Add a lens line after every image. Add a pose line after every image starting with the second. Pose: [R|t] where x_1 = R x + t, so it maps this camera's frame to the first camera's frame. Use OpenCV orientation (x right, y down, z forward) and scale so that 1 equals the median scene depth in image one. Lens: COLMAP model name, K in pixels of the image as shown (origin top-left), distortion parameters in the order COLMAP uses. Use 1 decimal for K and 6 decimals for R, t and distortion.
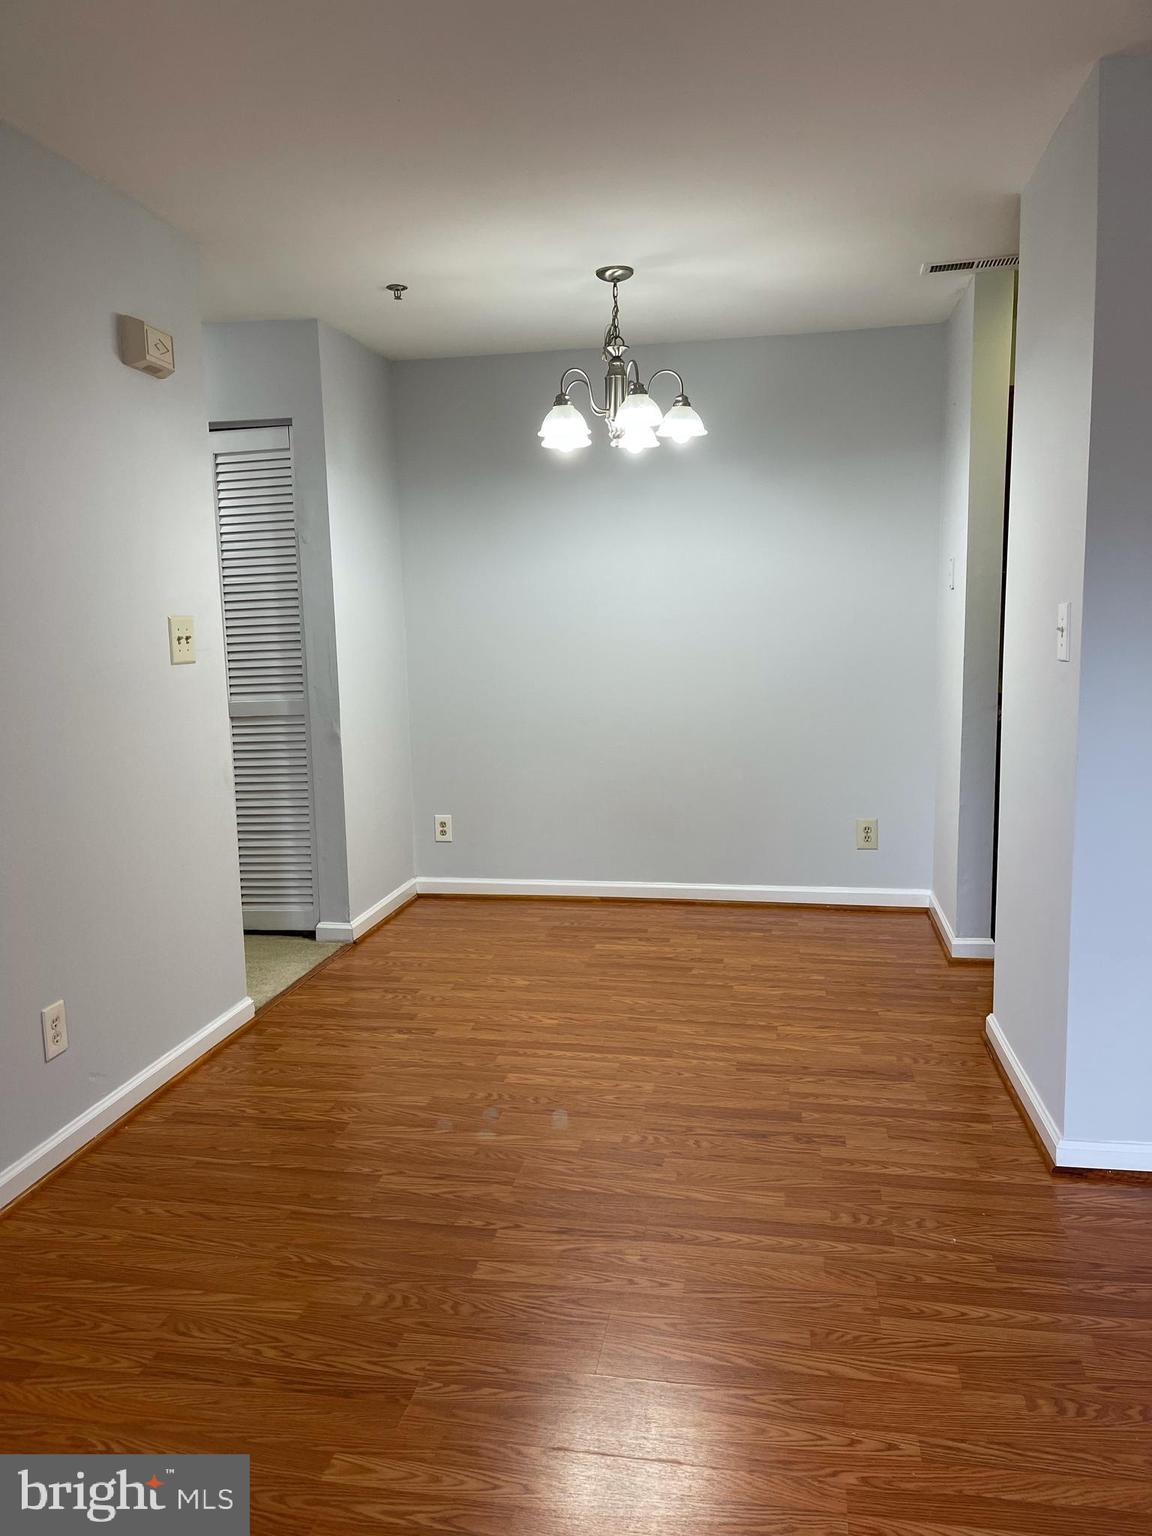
lens RADIAL K [[1156.8, 0, 572.4], [0, 1156.8, 773.1], [0, 0, 1]] dist [0.073572, -0.098992]
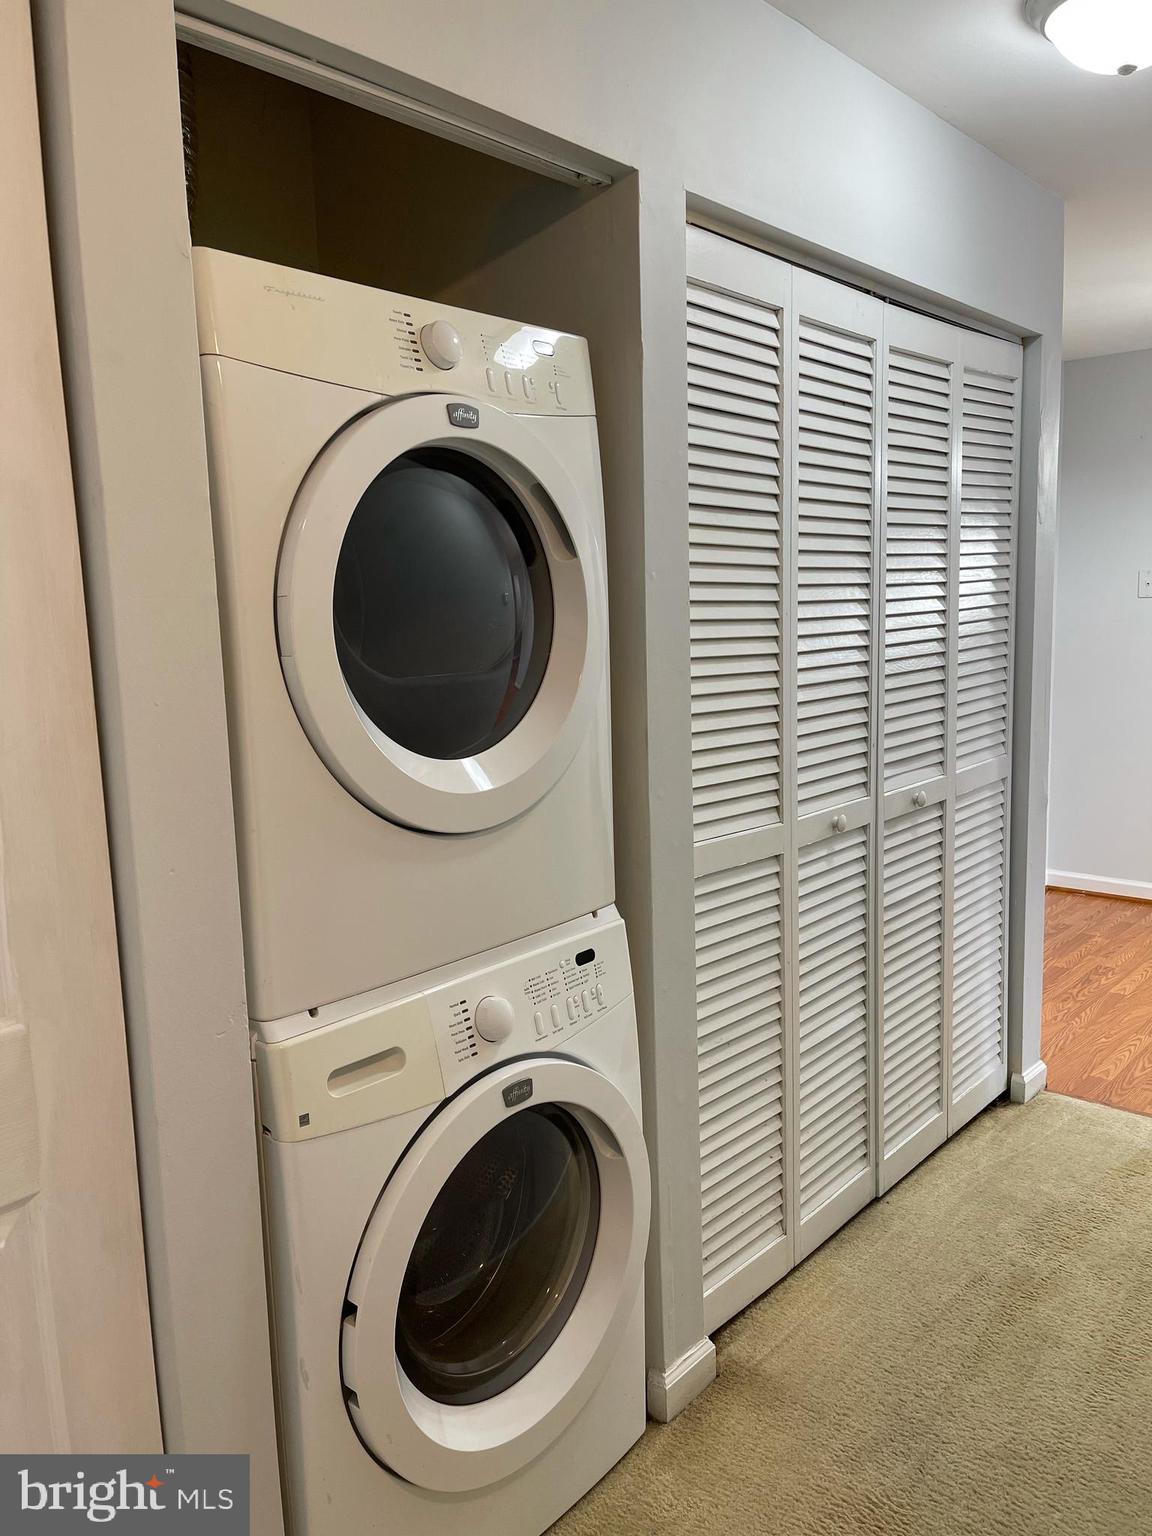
lens RADIAL K [[1156.8, 0, 572.4], [0, 1156.8, 773.1], [0, 0, 1]] dist [0.073572, -0.098992]
pose [[0.507761, -0.117037, 0.853511, -1.111847], [0.139552, 0.988818, 0.052570, -0.143667], [-0.850120, 0.092416, 0.518416, 1.045064]]
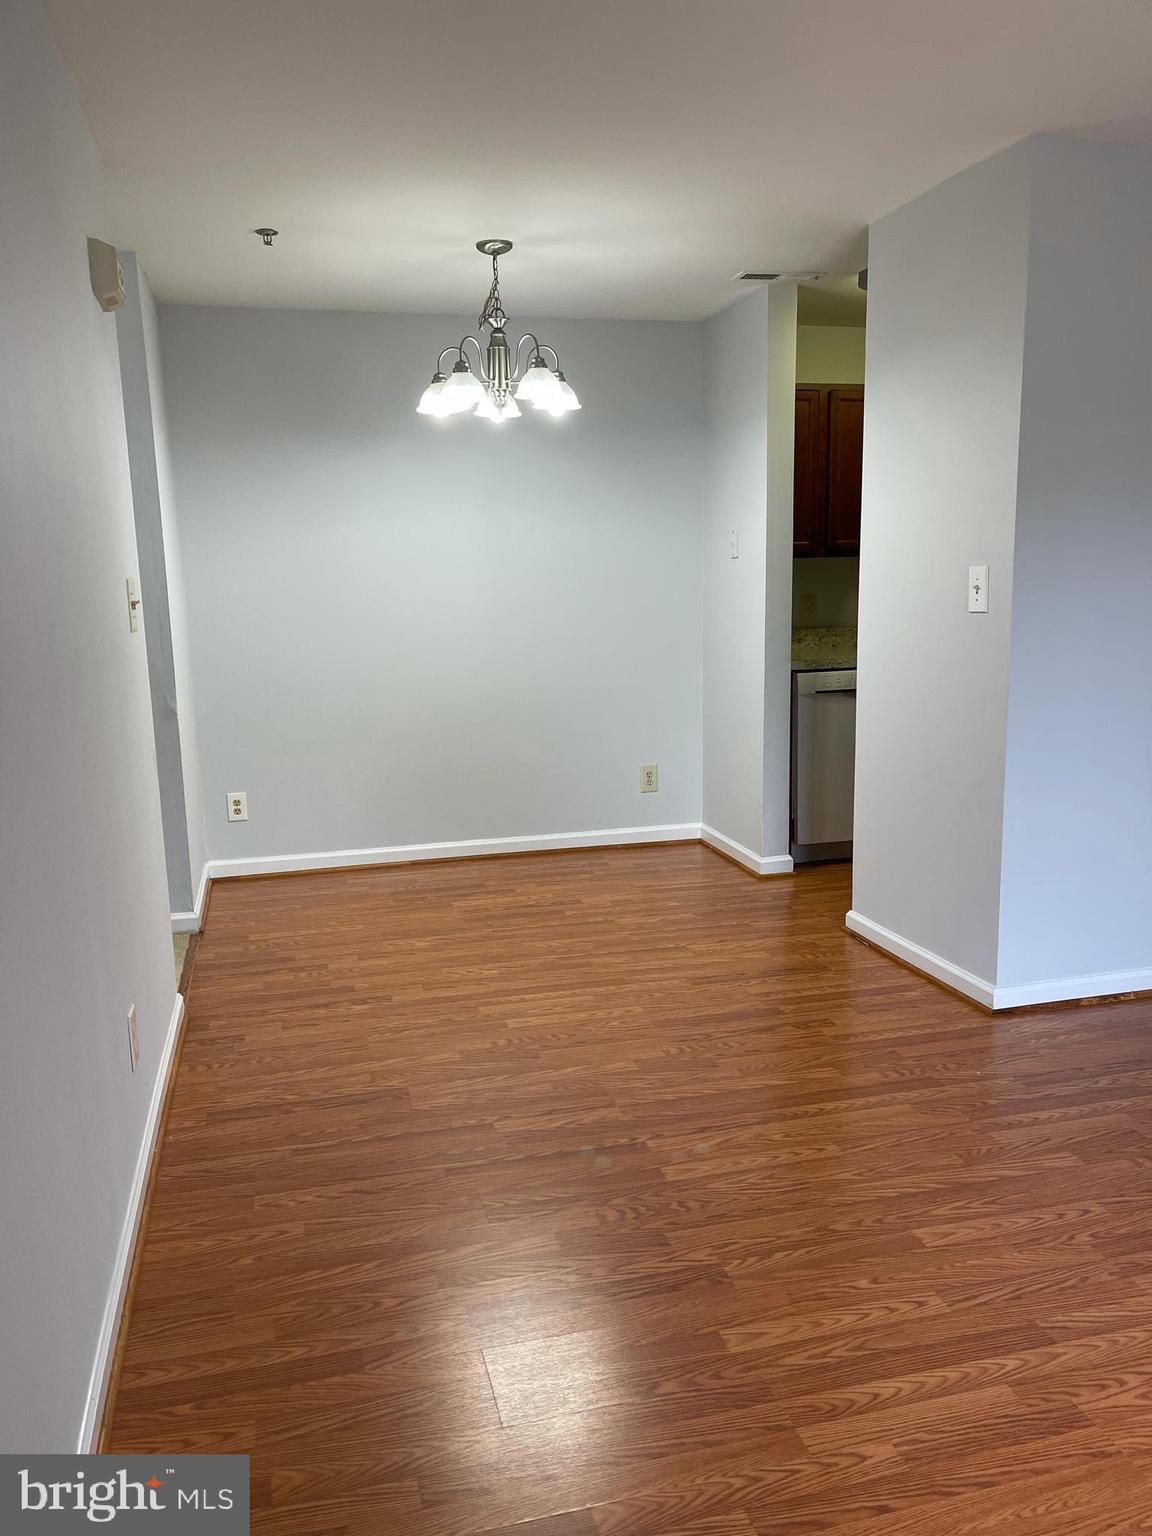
lens RADIAL K [[1156.8, 0, 572.4], [0, 1156.8, 773.1], [0, 0, 1]] dist [0.073572, -0.098992]
pose [[0.905632, -0.071387, 0.418013, -0.364686], [0.061523, 0.997418, 0.037045, 0.002473], [-0.419578, -0.007832, 0.907686, 0.028847]]
